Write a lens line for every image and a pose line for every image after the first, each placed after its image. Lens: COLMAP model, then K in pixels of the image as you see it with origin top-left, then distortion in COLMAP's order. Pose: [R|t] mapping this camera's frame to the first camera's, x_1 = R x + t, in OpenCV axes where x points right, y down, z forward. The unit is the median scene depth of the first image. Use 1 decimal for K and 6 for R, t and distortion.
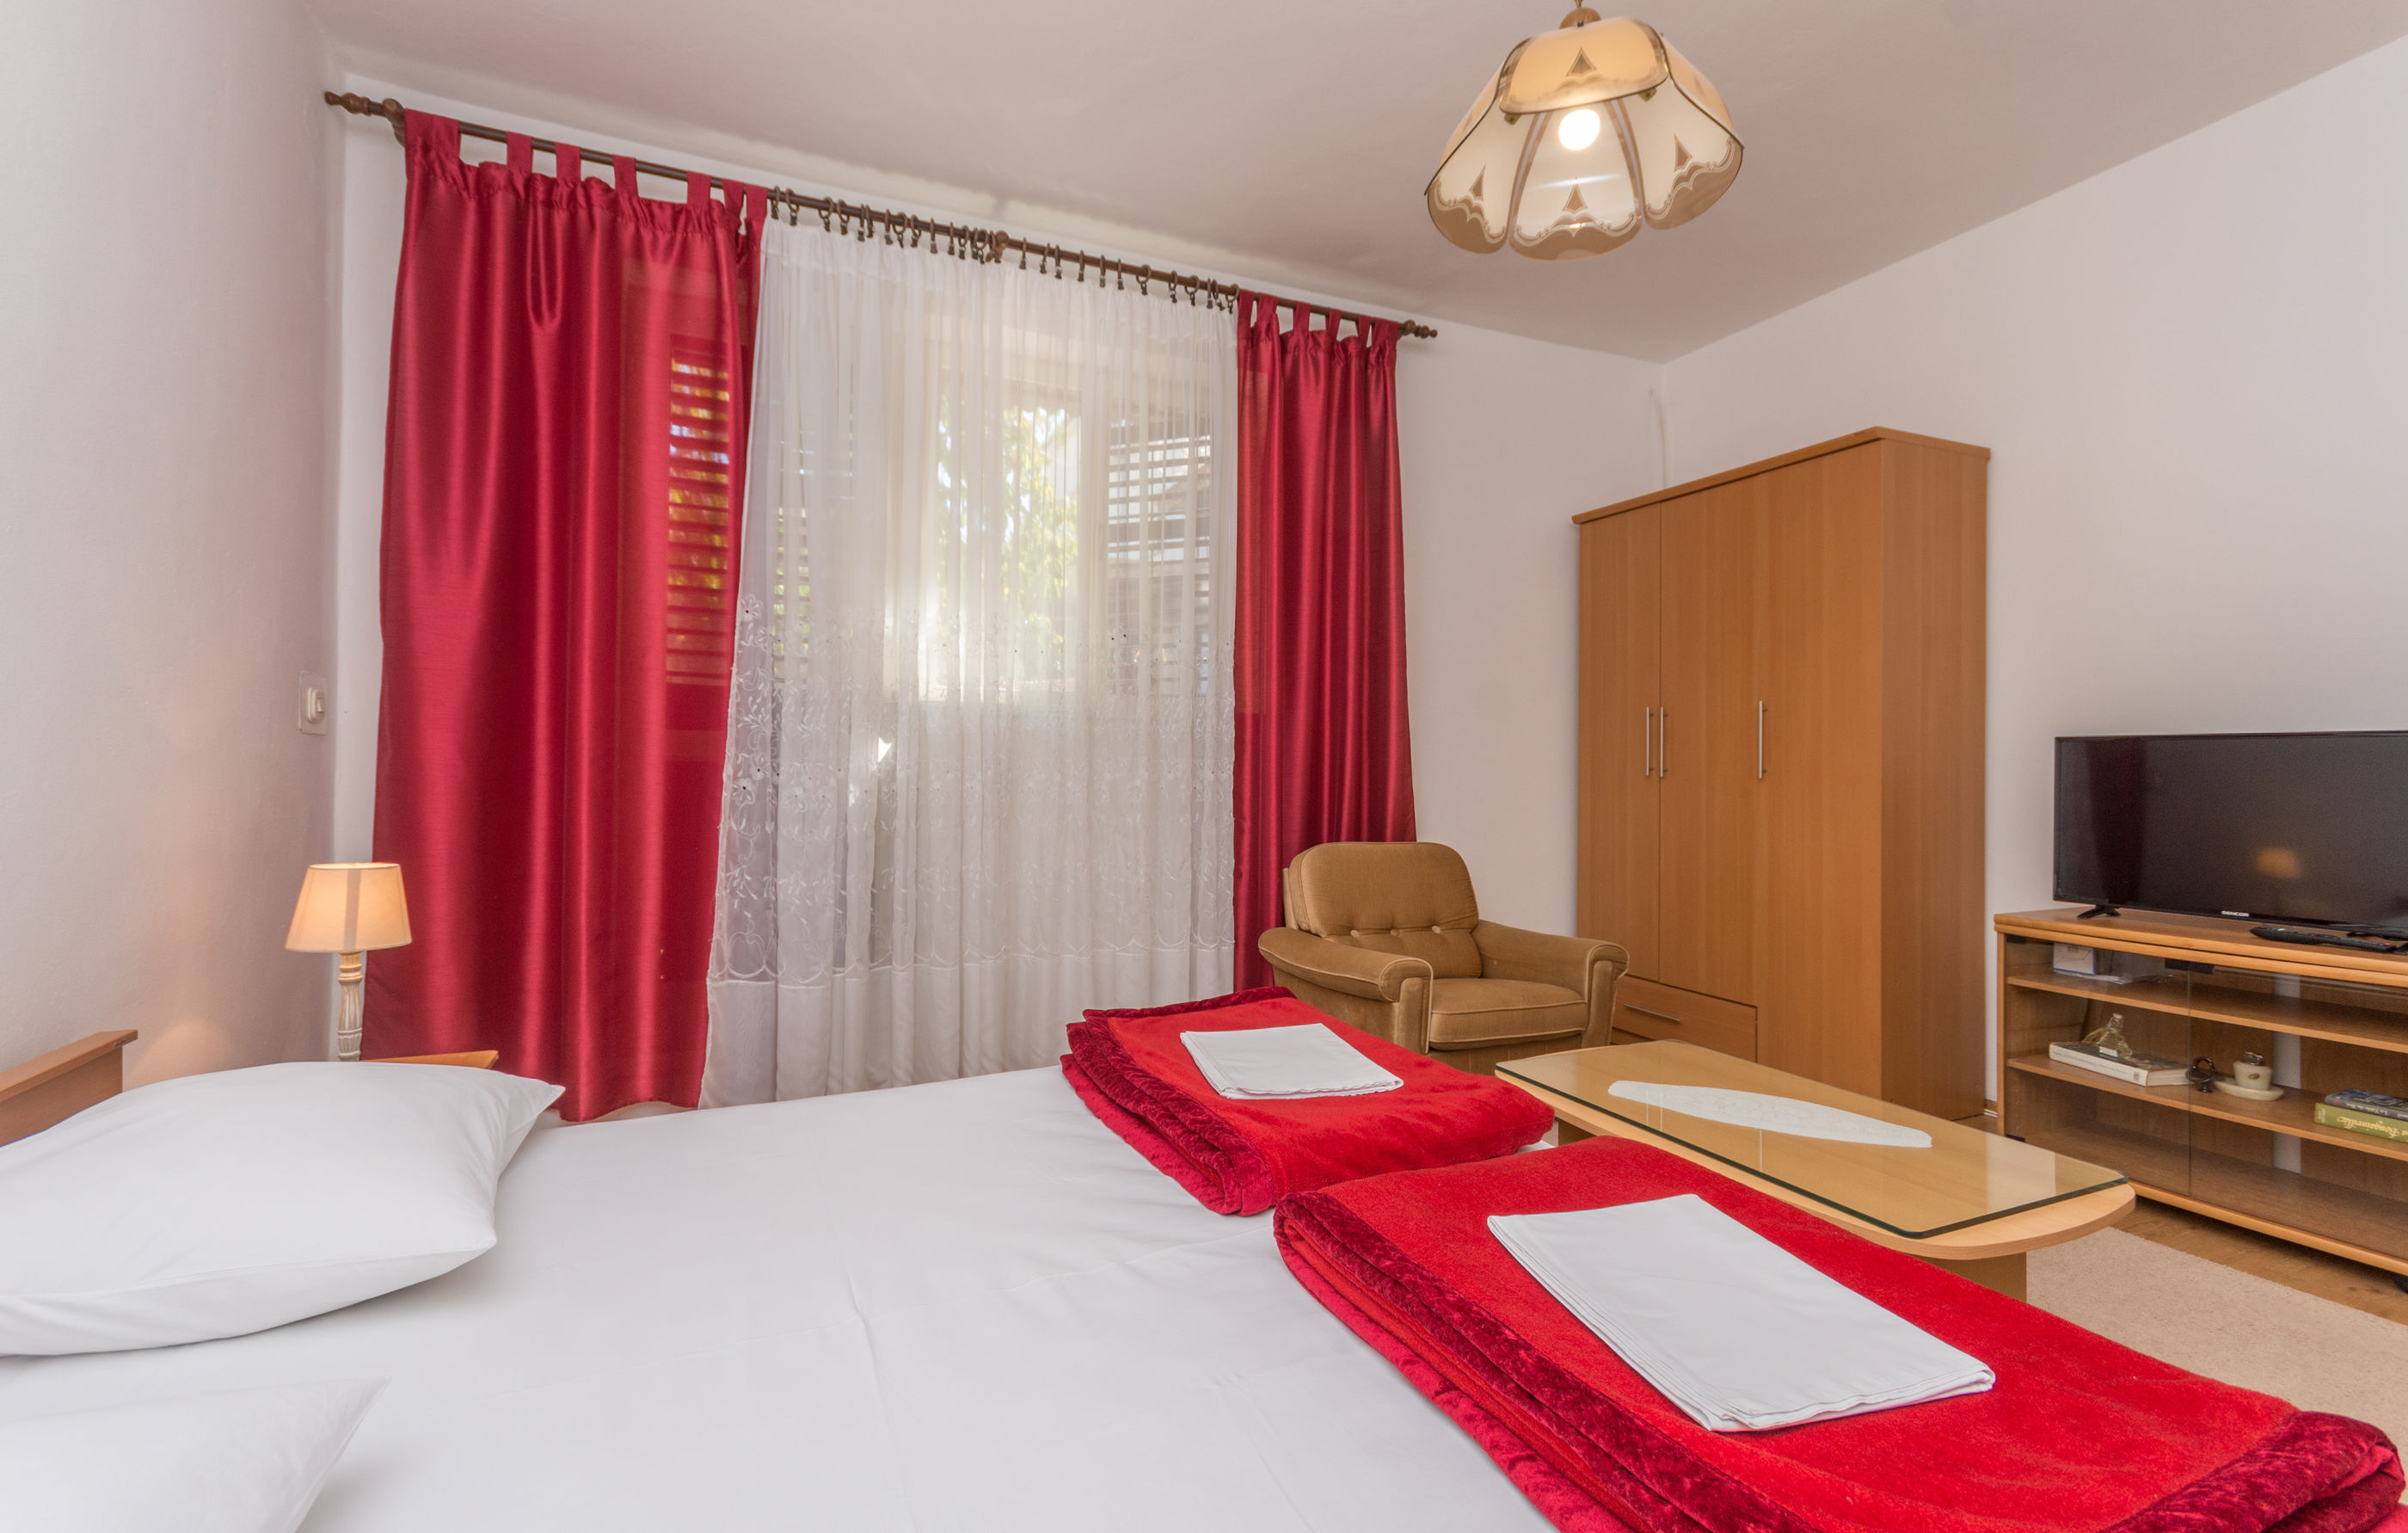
lens RADIAL K [[1053.8, 0, 1220.0], [0, 1053.8, 758.4], [0, 0, 1]] dist [0.002092, -0.000436]
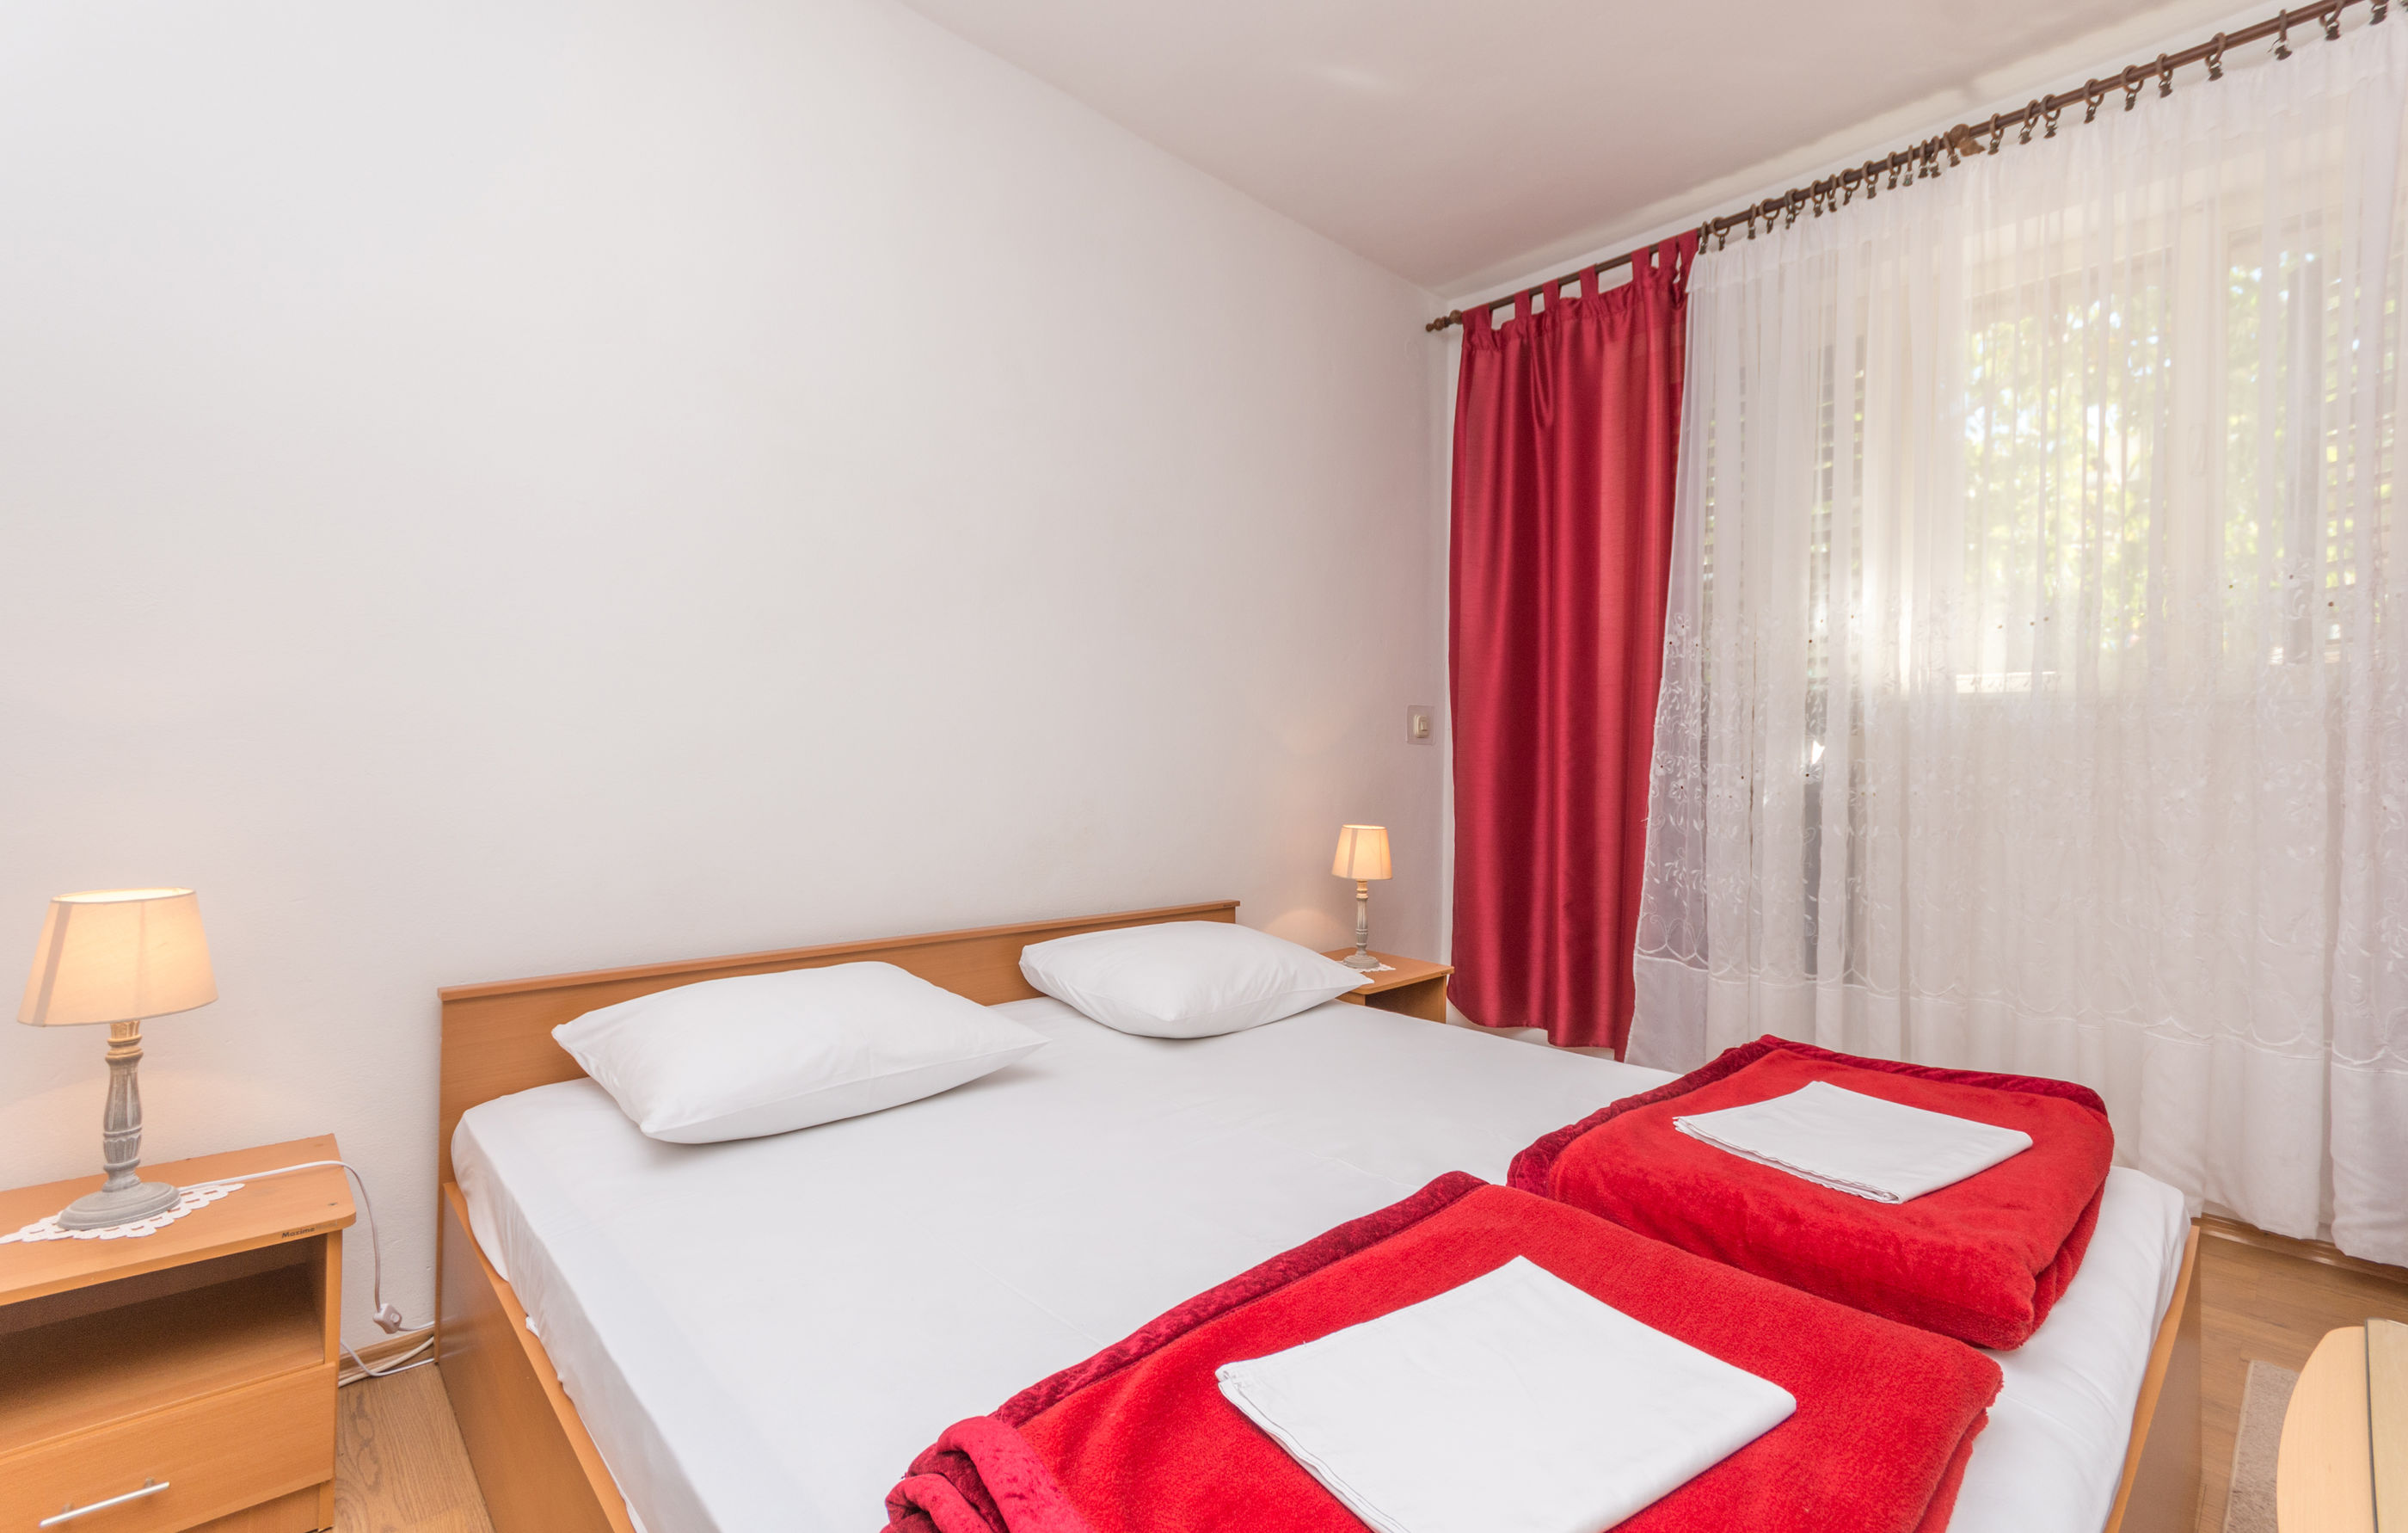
lens RADIAL K [[1053.8, 0, 1207.3], [0, 1053.8, 763.3], [0, 0, 1]] dist [0.002092, -0.000436]
pose [[0.308817, -0.000463, -0.951121, 0.445570], [0.000854, 1.000000, -0.000209, 0.003596], [0.951121, -0.000748, 0.308818, 0.197257]]
